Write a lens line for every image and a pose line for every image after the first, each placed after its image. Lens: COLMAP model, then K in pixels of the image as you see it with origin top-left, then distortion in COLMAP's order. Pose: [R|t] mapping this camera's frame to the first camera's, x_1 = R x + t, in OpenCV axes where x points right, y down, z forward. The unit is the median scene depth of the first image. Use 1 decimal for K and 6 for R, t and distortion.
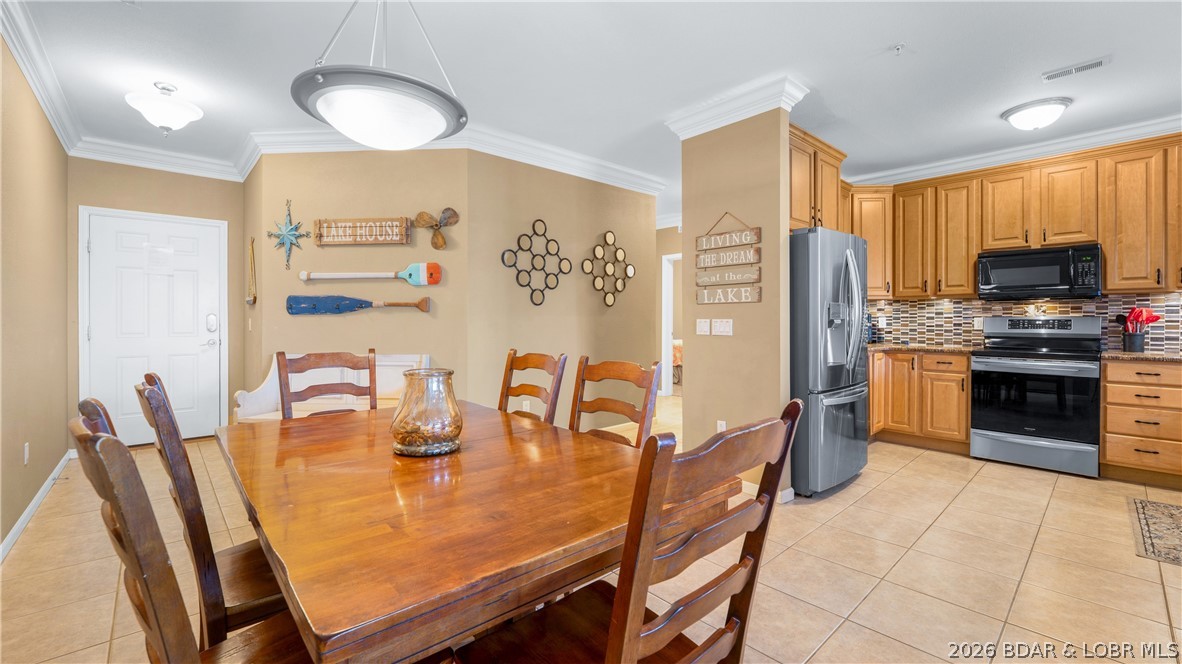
lens RADIAL K [[479.4, 0, 590.4], [0, 479.4, 321.5], [0, 0, 1]] dist [-0.002943, 0.000028]
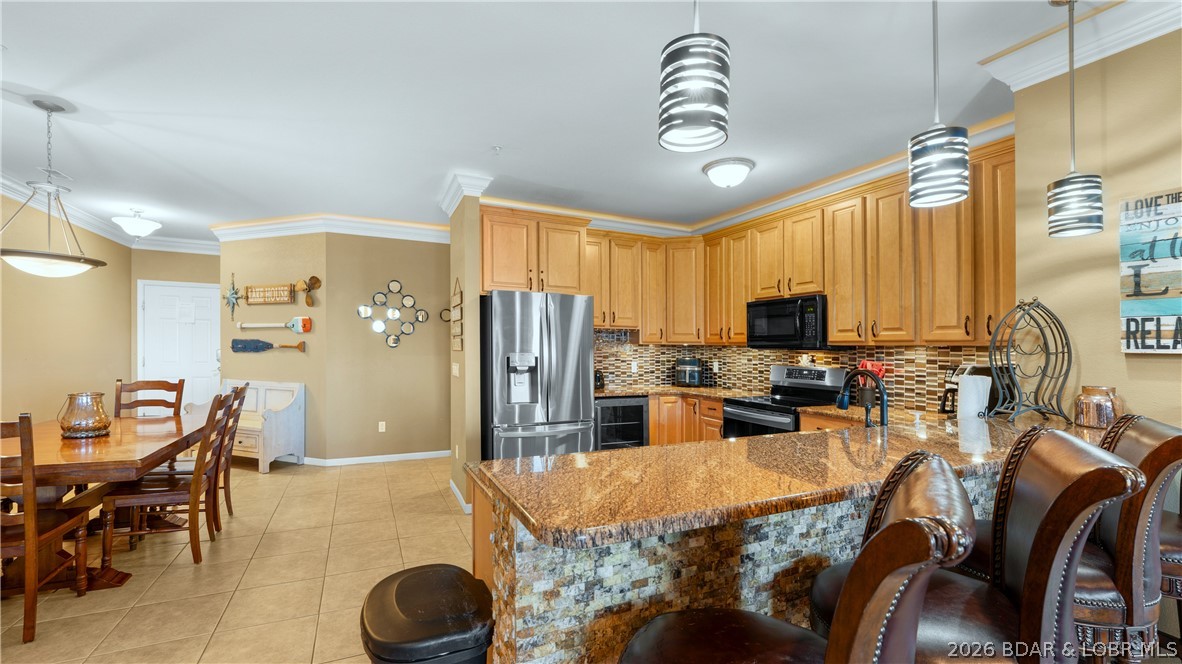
lens RADIAL K [[479.4, 0, 583.8], [0, 479.4, 352.5], [0, 0, 1]] dist [-0.002943, 0.000028]
pose [[0.955821, 0.016753, -0.293471, 0.831888], [-0.016340, 0.999859, 0.003861, -0.037338], [0.293494, 0.001105, 0.955960, -0.077532]]
